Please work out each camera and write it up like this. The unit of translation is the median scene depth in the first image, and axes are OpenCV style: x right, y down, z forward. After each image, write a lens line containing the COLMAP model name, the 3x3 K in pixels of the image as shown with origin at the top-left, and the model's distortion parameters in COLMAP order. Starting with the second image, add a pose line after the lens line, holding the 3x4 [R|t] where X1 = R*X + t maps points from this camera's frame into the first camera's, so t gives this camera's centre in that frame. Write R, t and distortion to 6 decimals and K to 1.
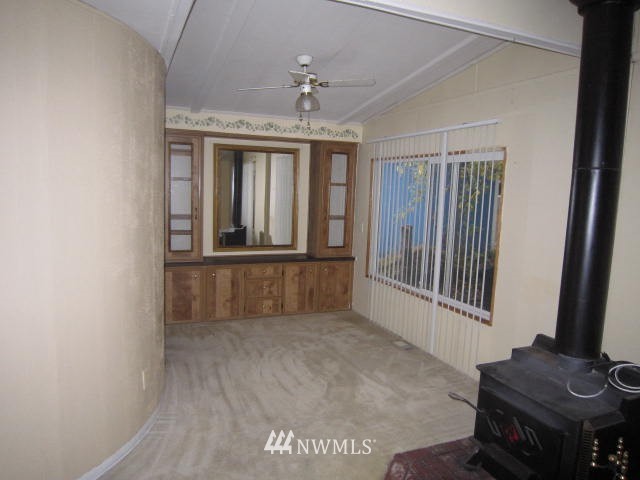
lens RADIAL K [[452.8, 0, 319.5], [0, 452.8, 239.4], [0, 0, 1]] dist [-0.060529, 0.017663]
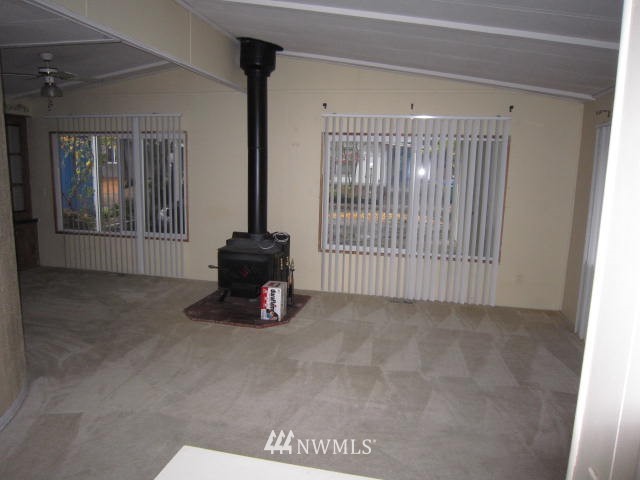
lens RADIAL K [[452.8, 0, 319.8], [0, 452.8, 239.3], [0, 0, 1]] dist [-0.060529, 0.017663]
pose [[0.578462, -0.152588, 0.801311, -0.655615], [0.087491, 0.988287, 0.125033, 0.021354], [-0.811004, -0.002219, 0.585037, -0.348419]]
